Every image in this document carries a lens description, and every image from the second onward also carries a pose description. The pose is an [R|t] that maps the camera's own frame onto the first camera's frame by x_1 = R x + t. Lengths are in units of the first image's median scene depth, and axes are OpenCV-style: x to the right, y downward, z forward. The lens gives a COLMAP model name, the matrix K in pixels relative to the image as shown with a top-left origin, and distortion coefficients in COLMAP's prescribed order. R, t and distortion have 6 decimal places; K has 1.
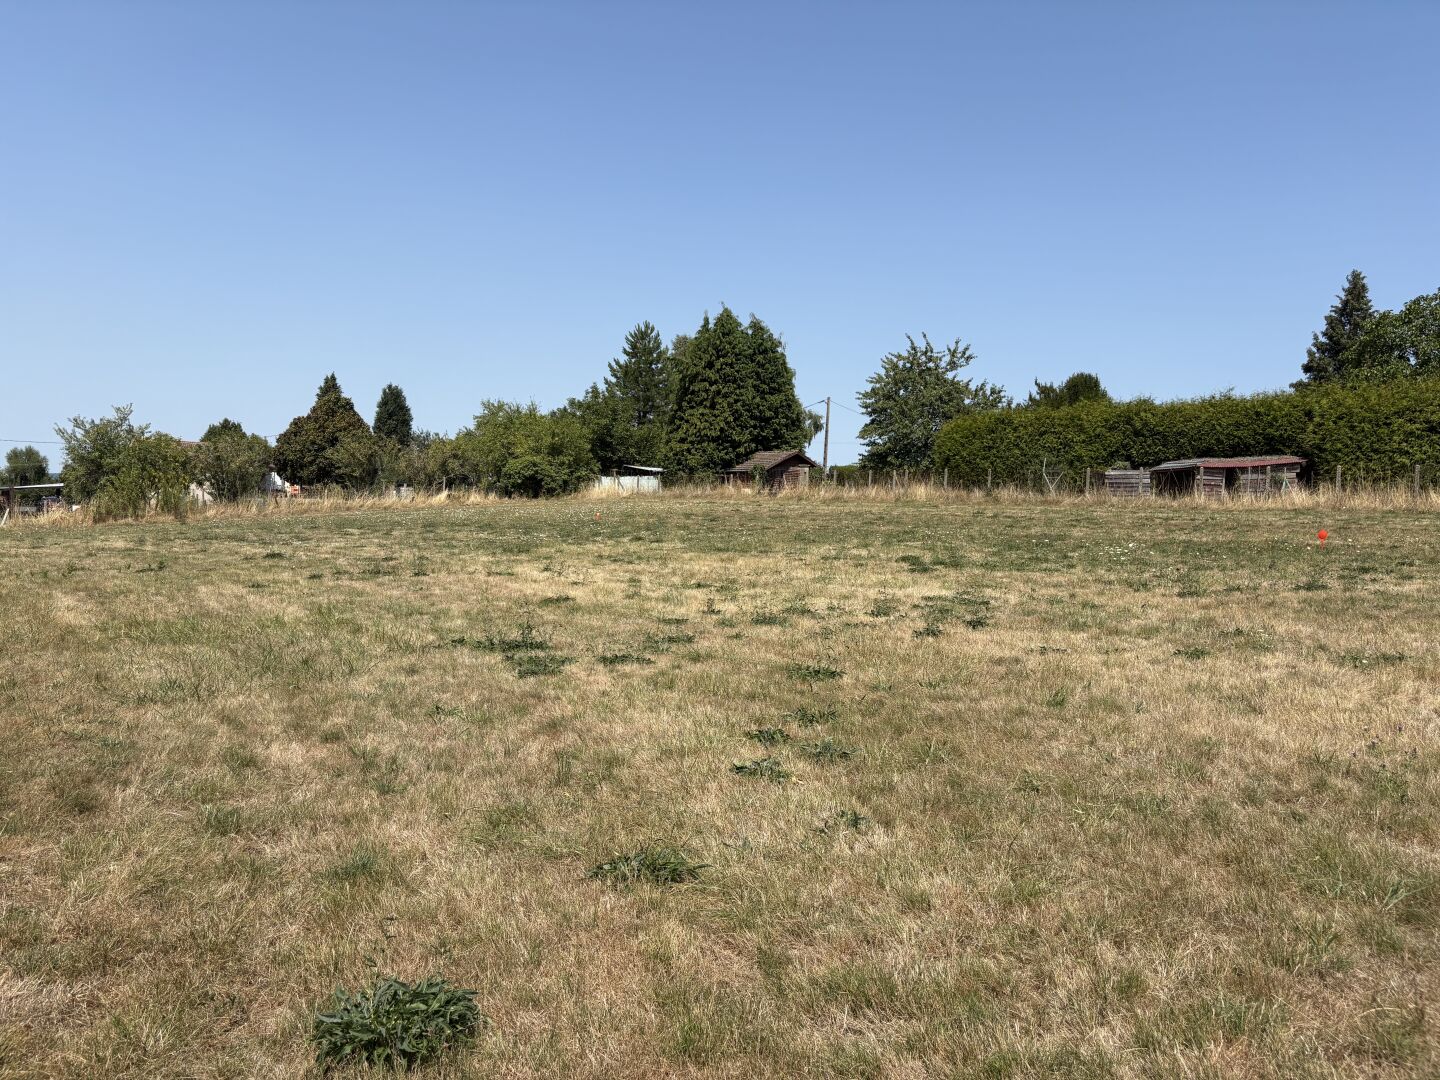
lens RADIAL K [[1080.9, 0, 713.0], [0, 1080.9, 548.2], [0, 0, 1]] dist [0.002900, -0.013641]
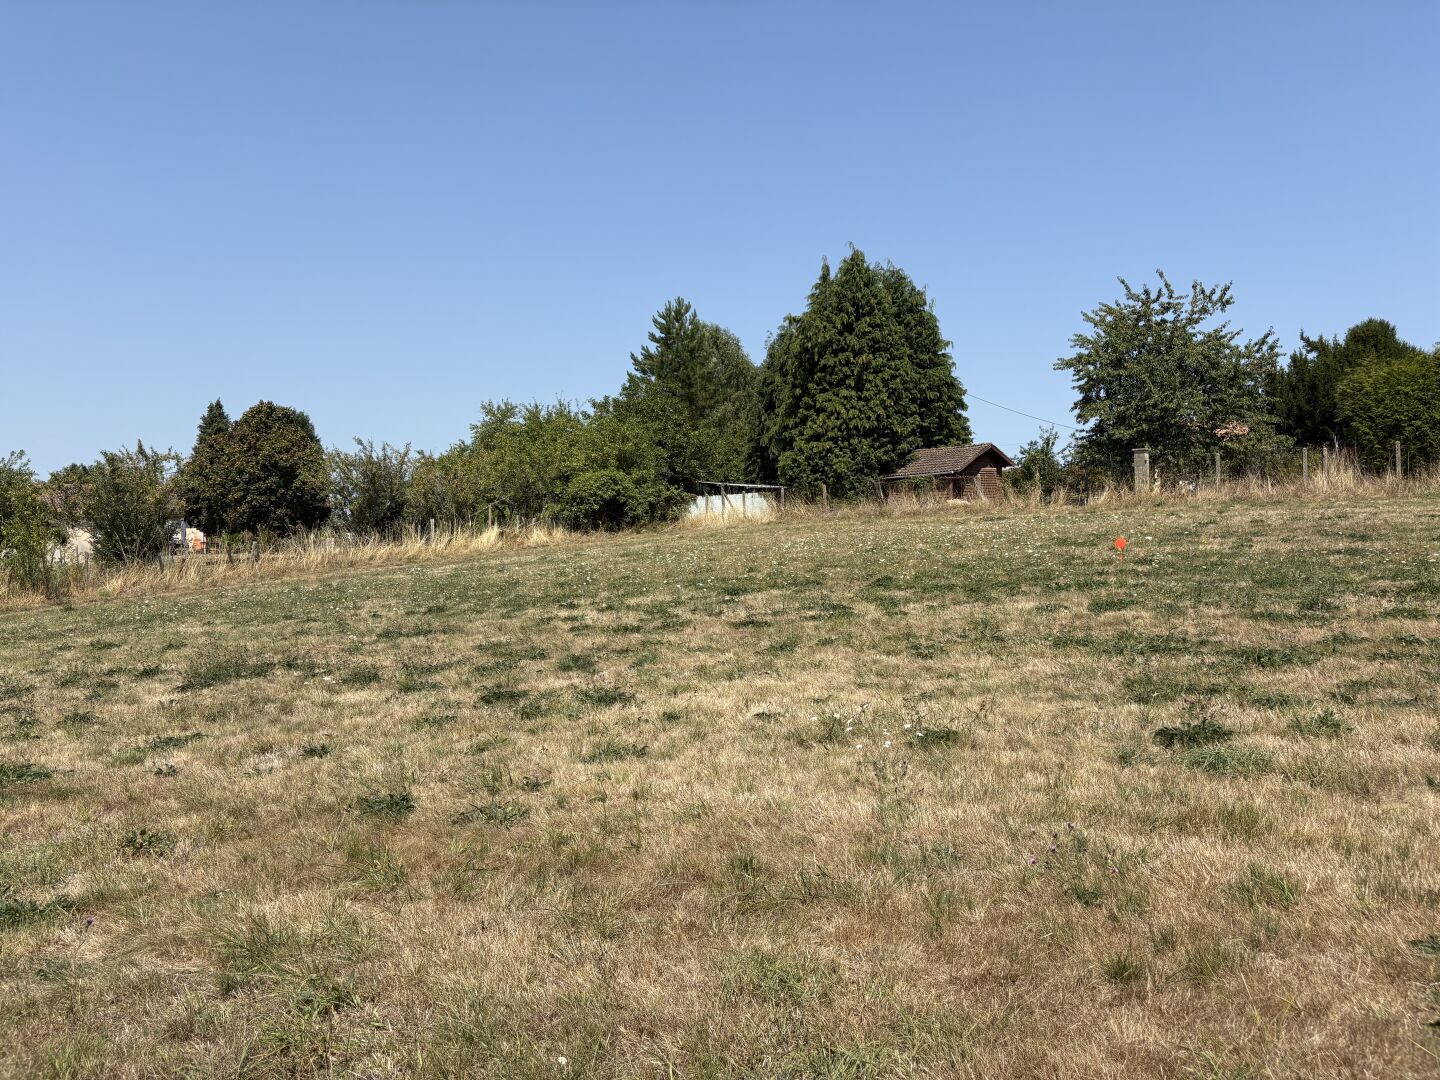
lens RADIAL K [[1080.9, 0, 727.4], [0, 1080.9, 529.7], [0, 0, 1]] dist [0.002900, -0.013641]
pose [[0.990167, -0.053572, 0.129228, -0.178750], [0.059607, 0.997283, -0.043292, -0.014581], [-0.126558, 0.050569, 0.990669, 0.328378]]
